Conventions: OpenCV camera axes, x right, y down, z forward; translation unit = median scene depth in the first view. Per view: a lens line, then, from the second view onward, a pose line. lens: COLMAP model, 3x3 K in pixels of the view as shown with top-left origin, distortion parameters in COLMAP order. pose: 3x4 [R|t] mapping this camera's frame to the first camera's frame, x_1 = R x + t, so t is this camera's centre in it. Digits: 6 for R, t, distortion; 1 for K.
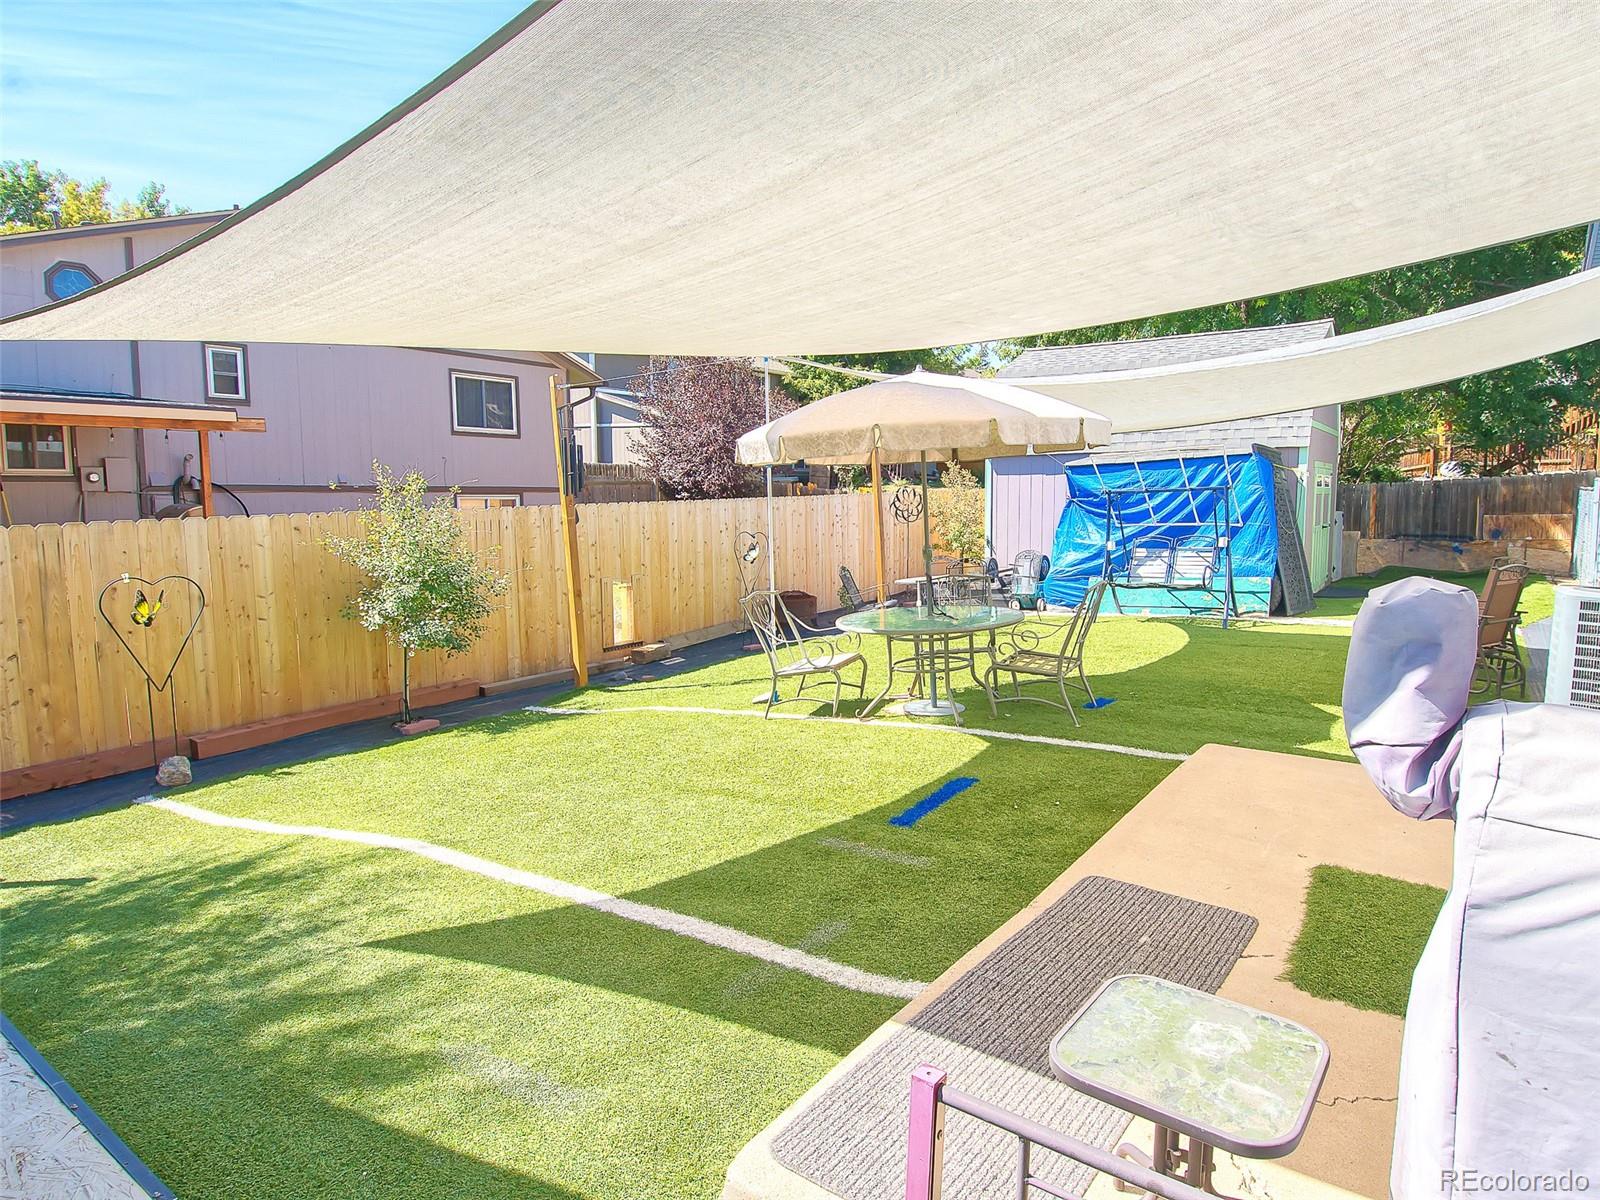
lens RADIAL K [[917.8, 0, 855.6], [0, 917.8, 591.3], [0, 0, 1]] dist [0.041548, -0.051271]
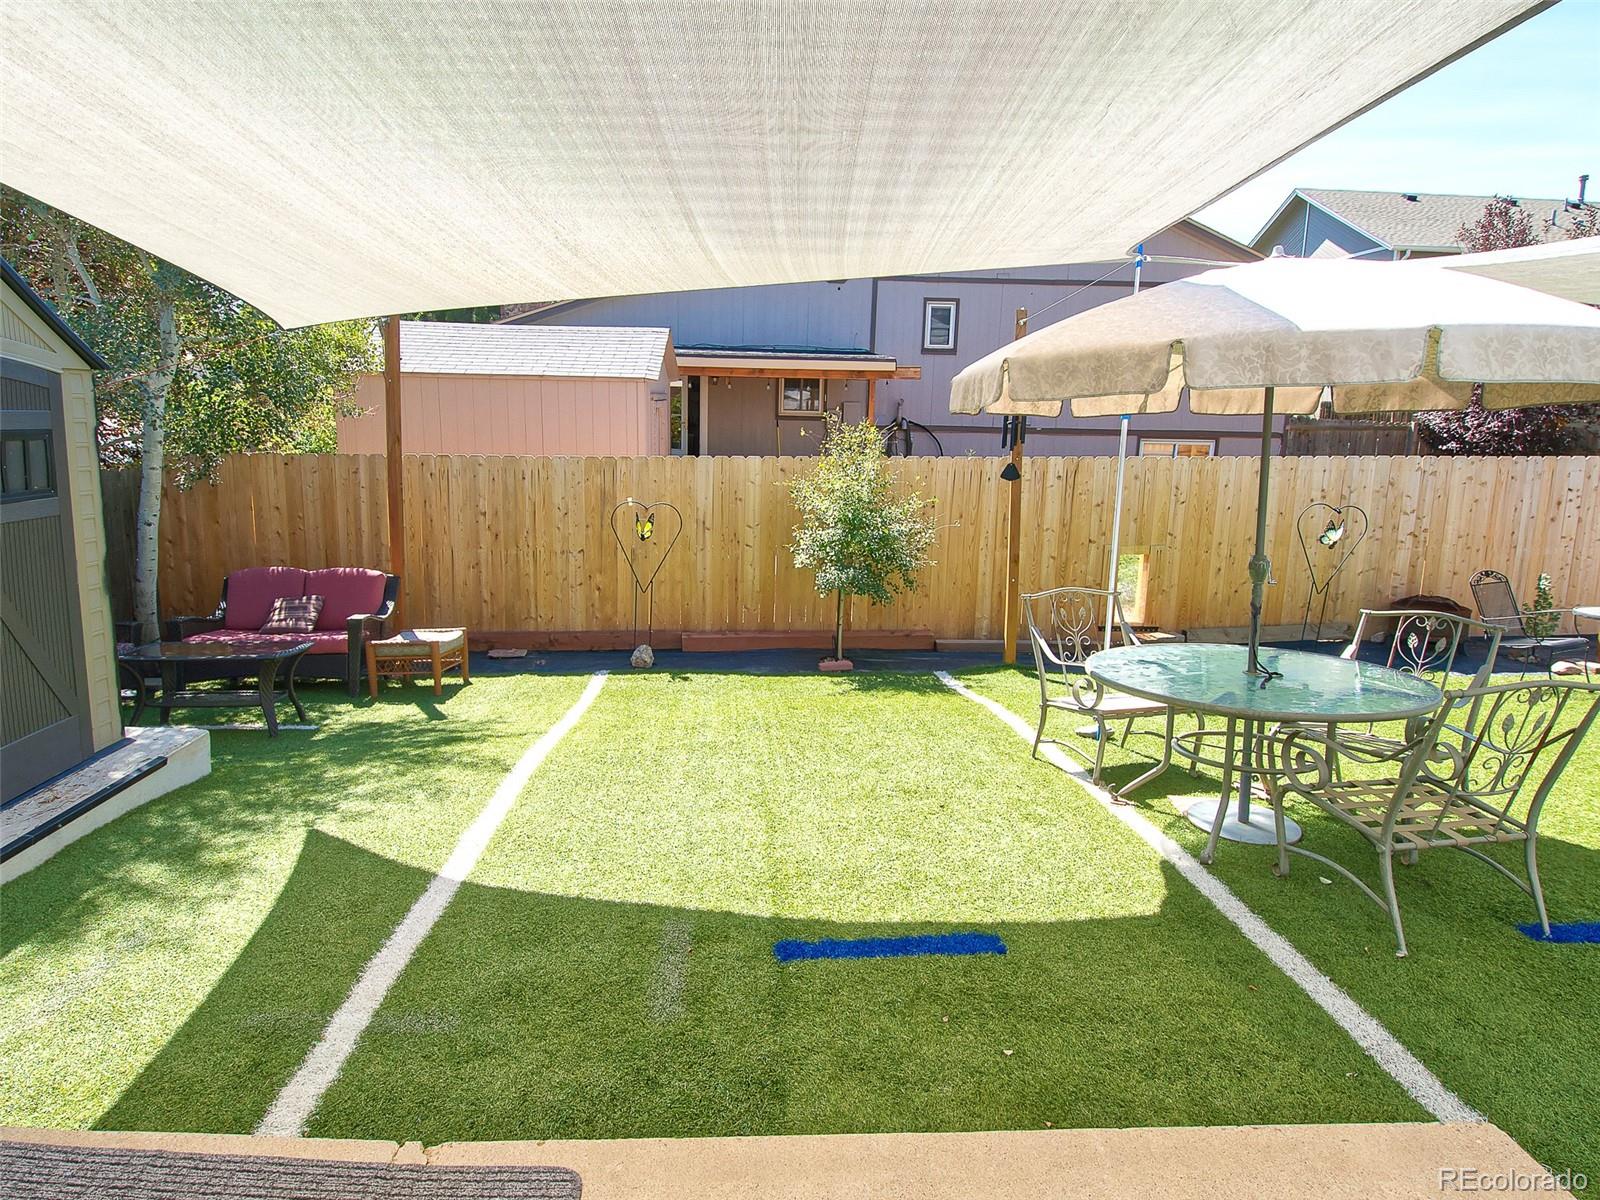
lens RADIAL K [[928.5, 0, 793.4], [0, 928.5, 582.5], [0, 0, 1]] dist [0.063138, -0.053368]
pose [[0.601511, 0.150180, -0.784622, 0.371372], [-0.108100, 0.988438, 0.106319, -0.063649], [0.791517, 0.020866, 0.610791, 0.380711]]
